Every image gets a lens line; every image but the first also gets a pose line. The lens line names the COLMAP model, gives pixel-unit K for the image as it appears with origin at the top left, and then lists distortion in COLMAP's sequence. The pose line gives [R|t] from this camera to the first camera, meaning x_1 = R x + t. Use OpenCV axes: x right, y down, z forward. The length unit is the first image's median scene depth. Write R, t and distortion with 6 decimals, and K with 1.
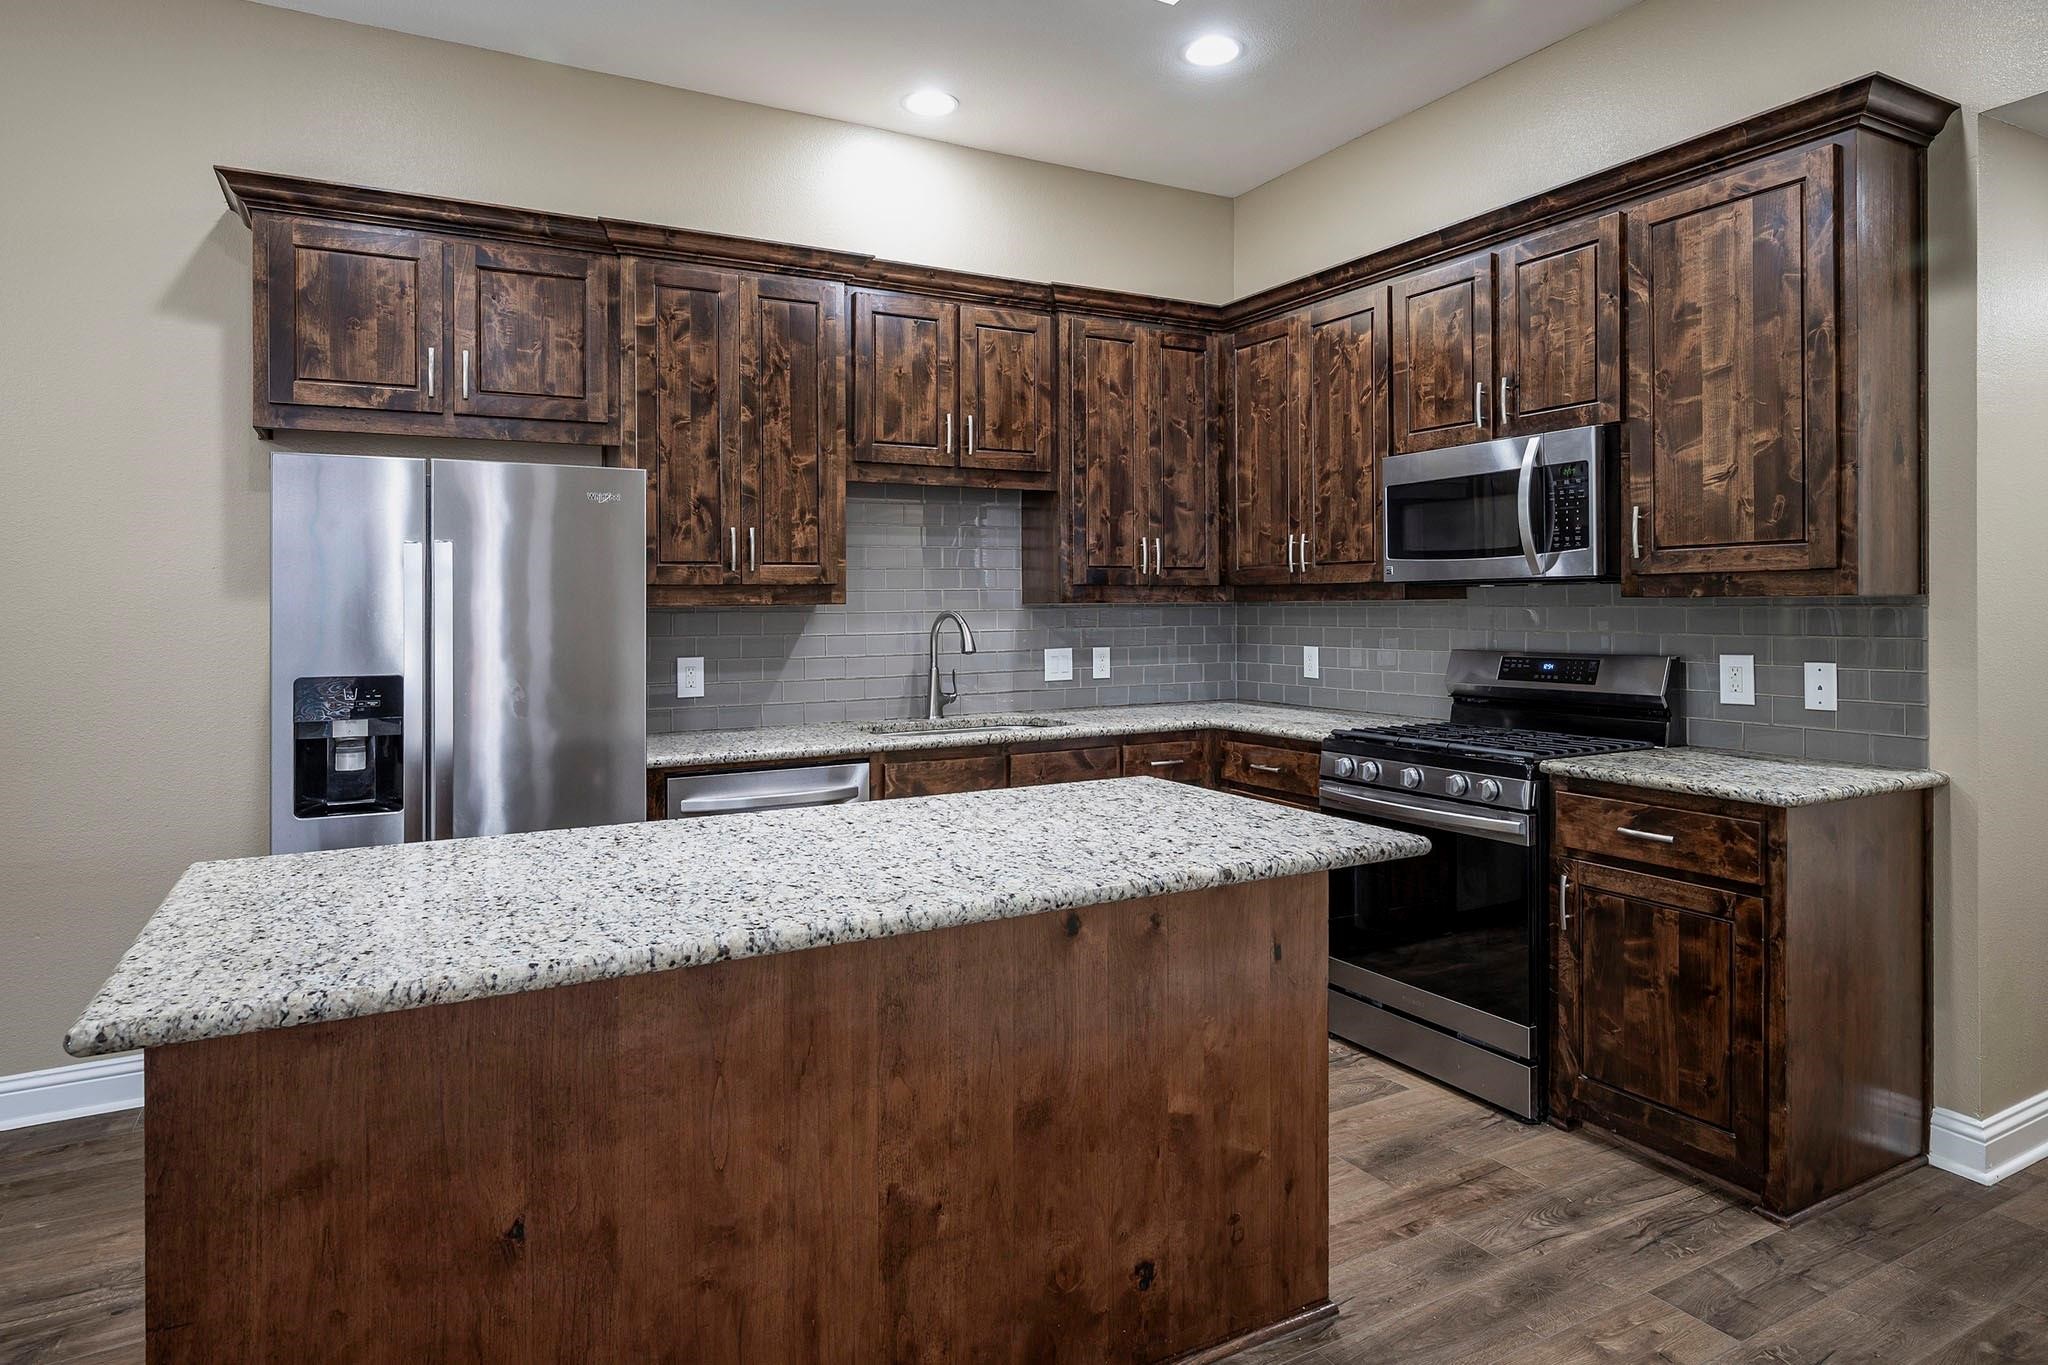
lens RADIAL K [[1190.6, 0, 1003.3], [0, 1190.6, 597.2], [0, 0, 1]] dist [-0.001638, 0.000101]
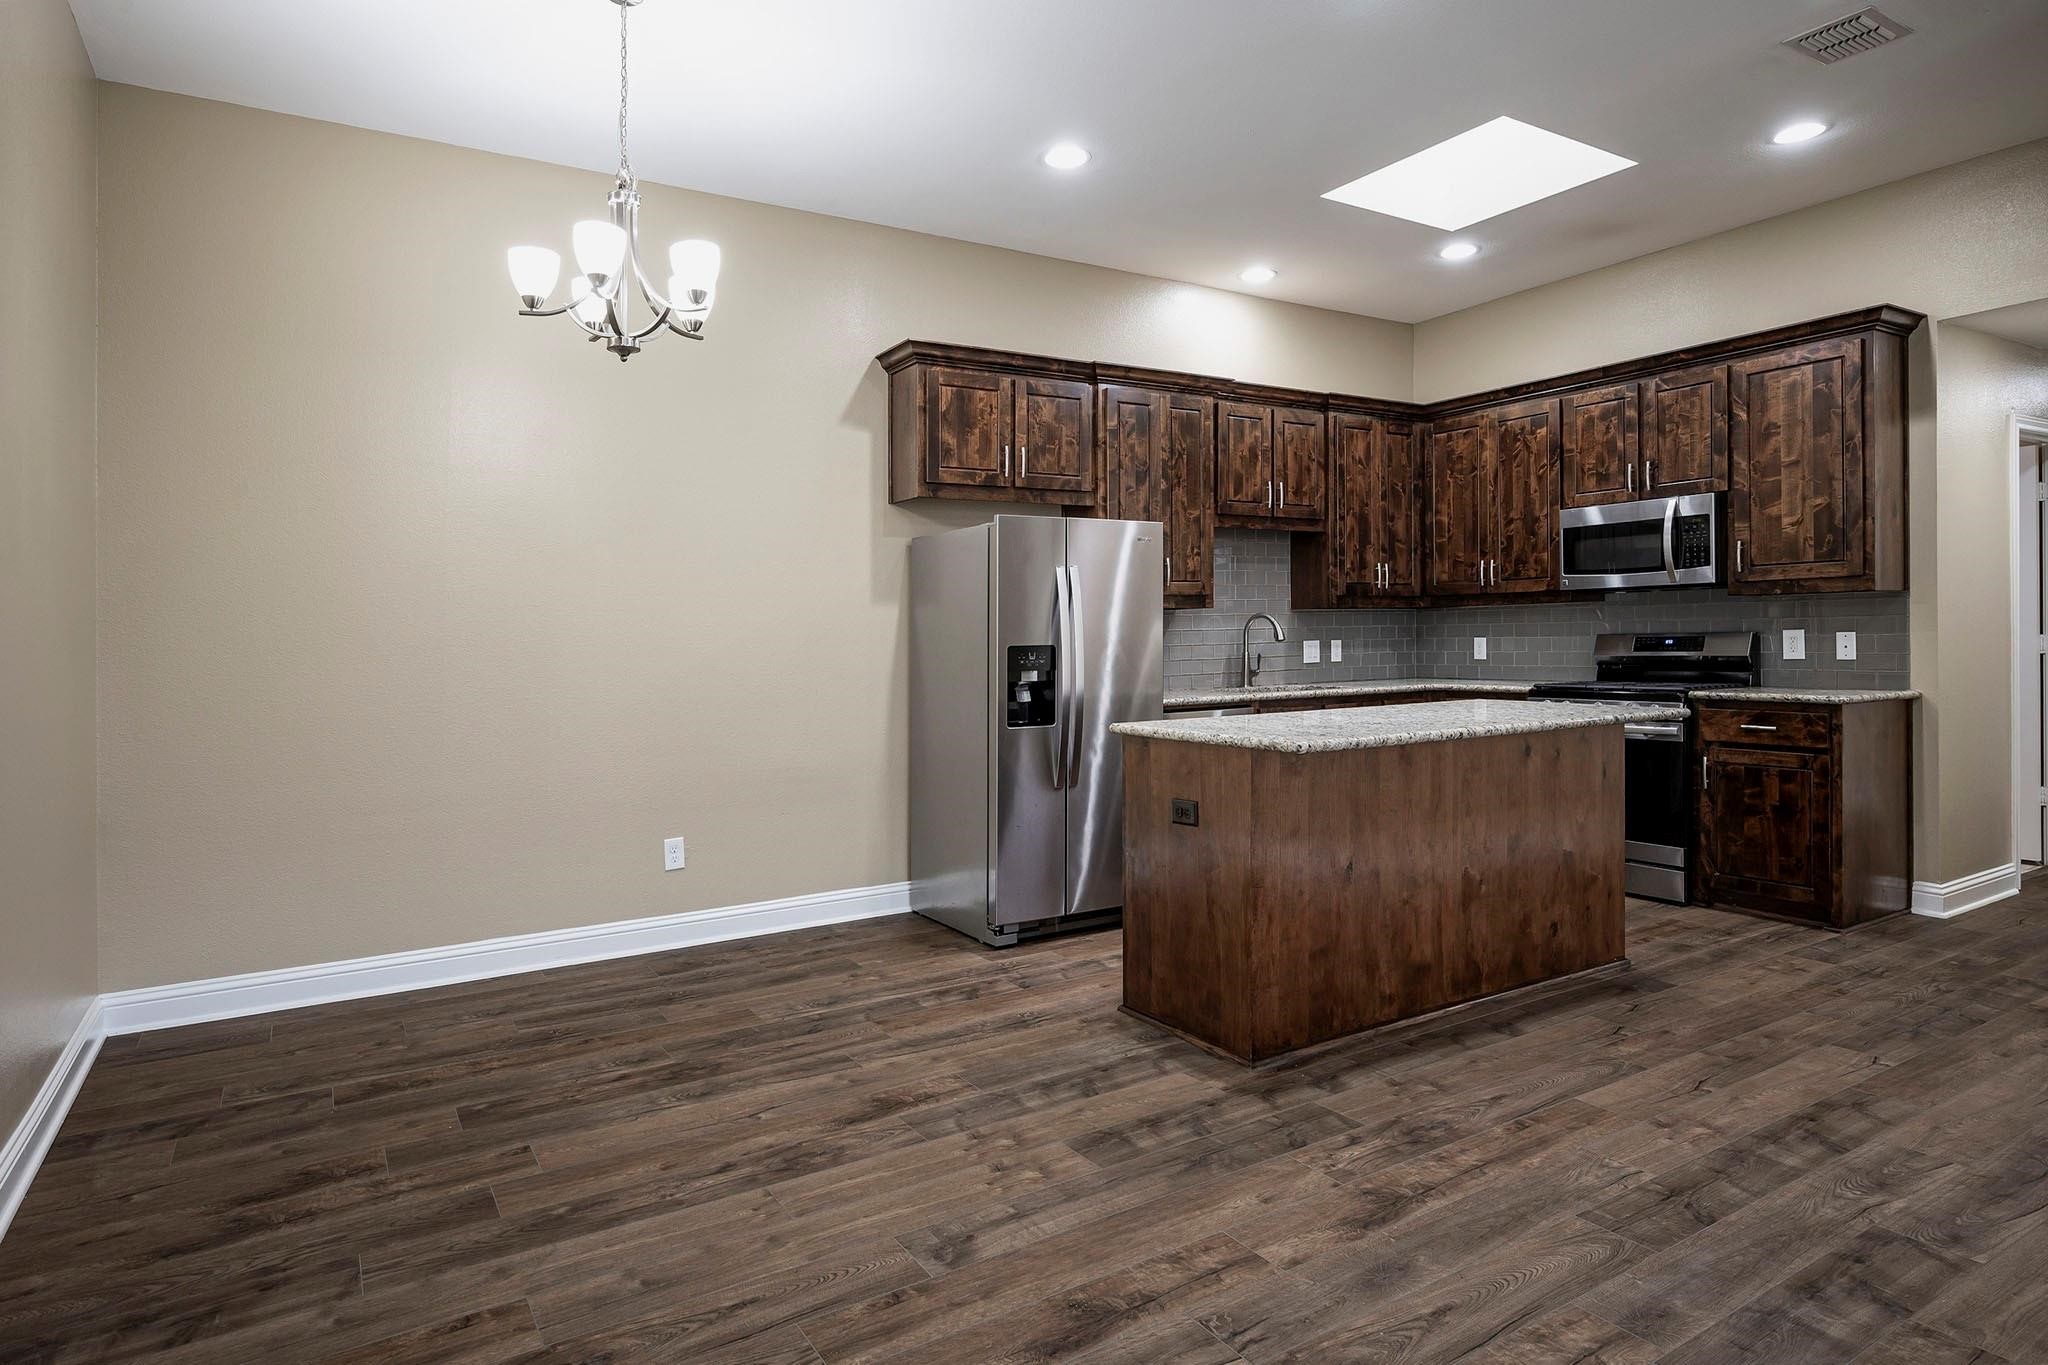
lens RADIAL K [[1182.6, 0, 1009.8], [0, 1182.6, 638.9], [0, 0, 1]] dist [0.001450, -0.000820]
pose [[0.998138, -0.010859, 0.060018, -0.563446], [0.010381, 0.999912, 0.008265, 0.035176], [-0.060102, -0.007626, 0.998163, -0.573163]]
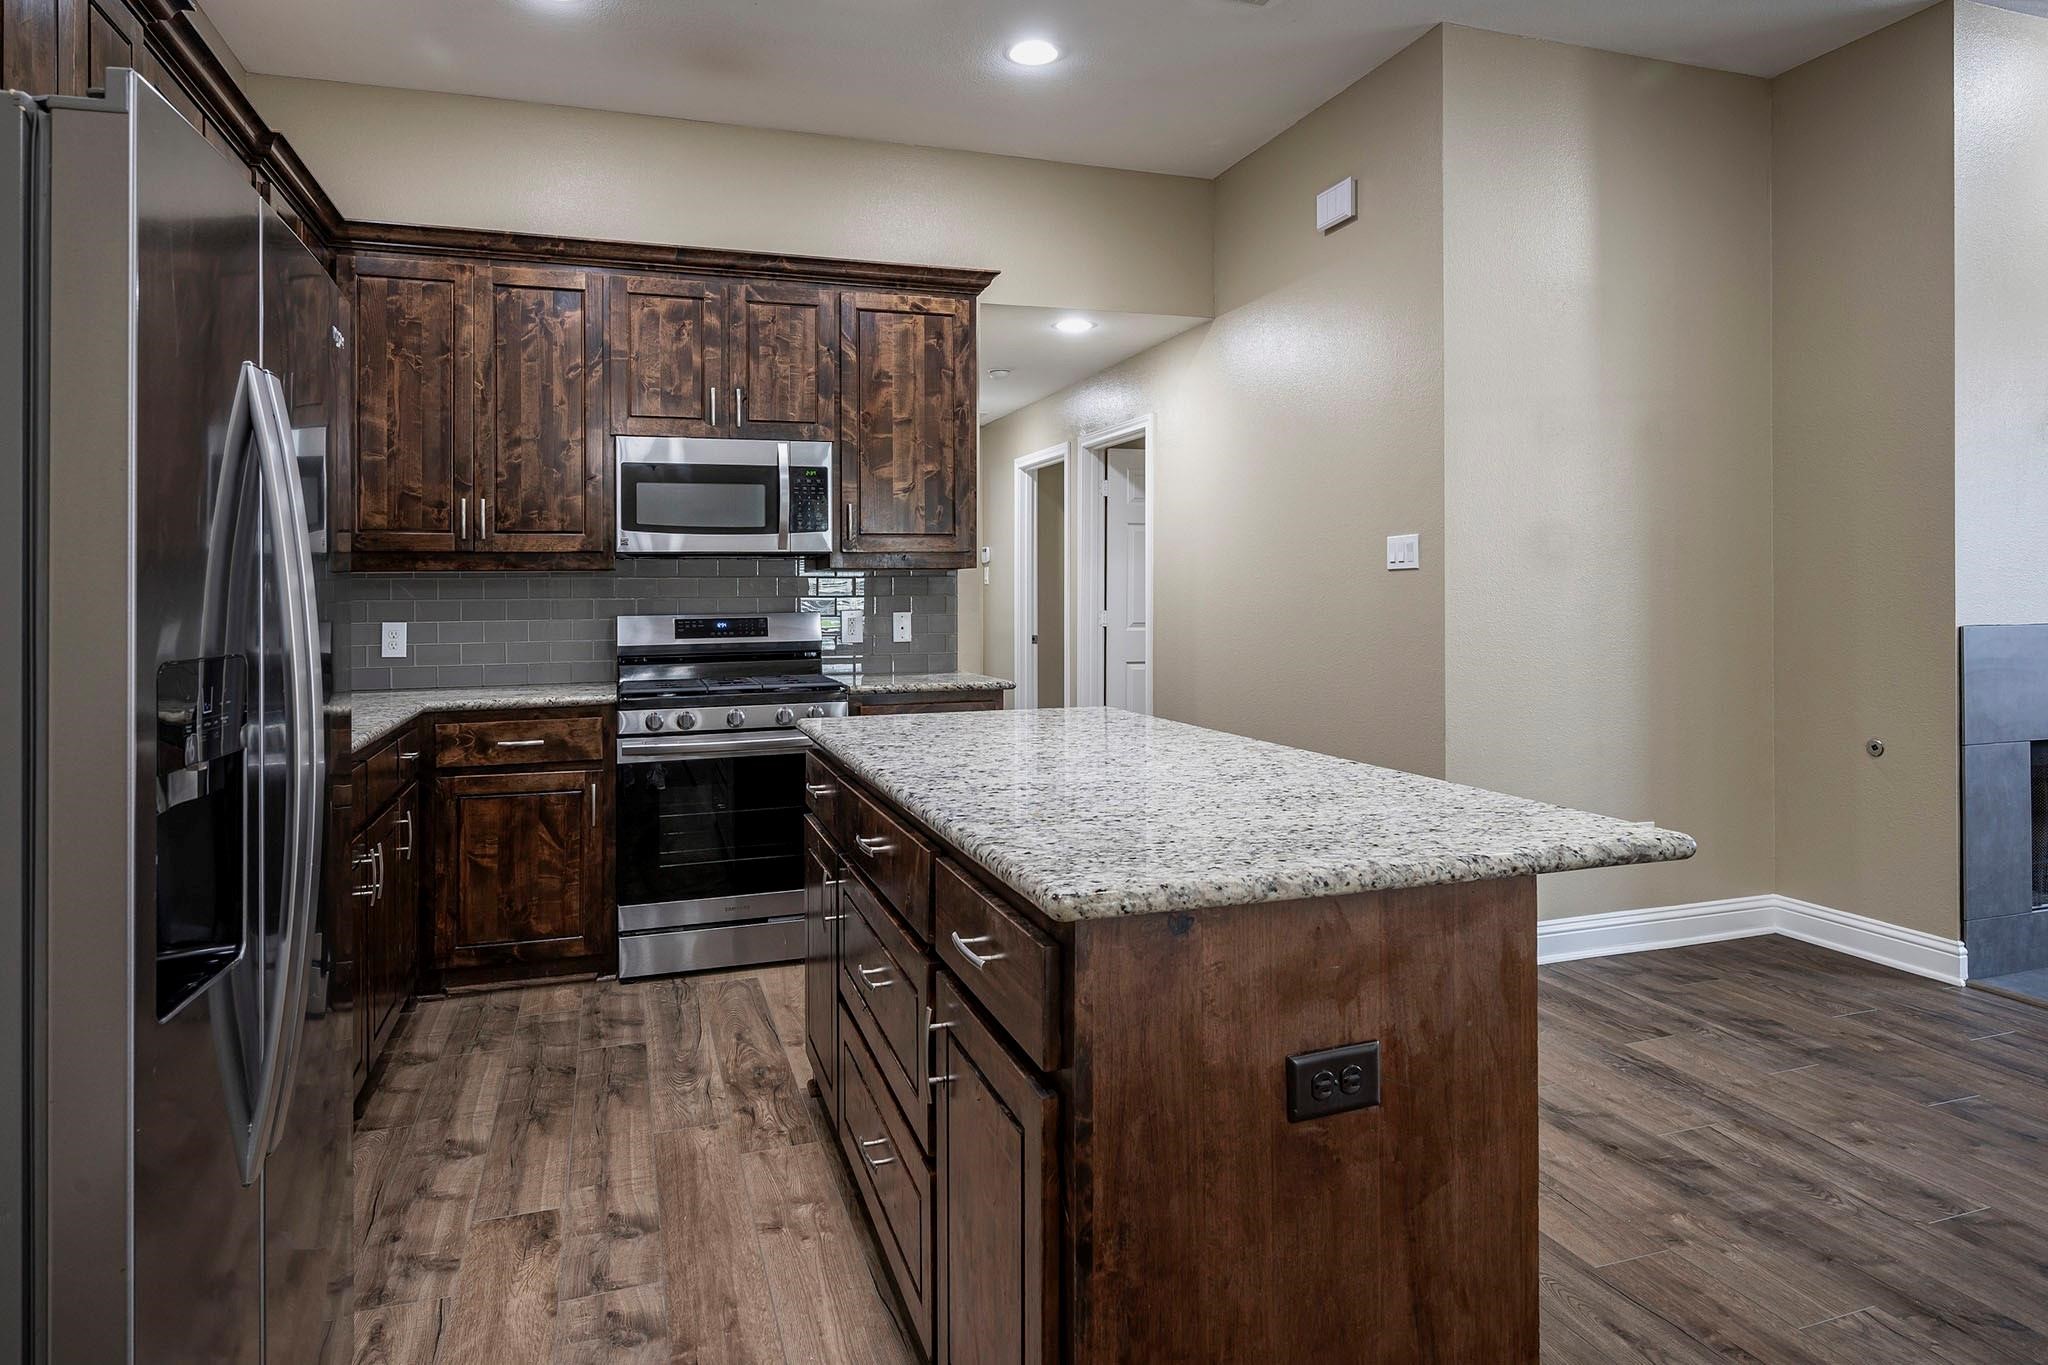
lens RADIAL K [[1168.8, 0, 1030.0], [0, 1168.8, 602.9], [0, 0, 1]] dist [-0.000135, 0.000796]
pose [[0.160841, 0.000879, 0.986980, -0.755230], [0.003940, 0.999991, -0.001533, 0.041823], [-0.986973, 0.004136, 0.160836, 0.528615]]
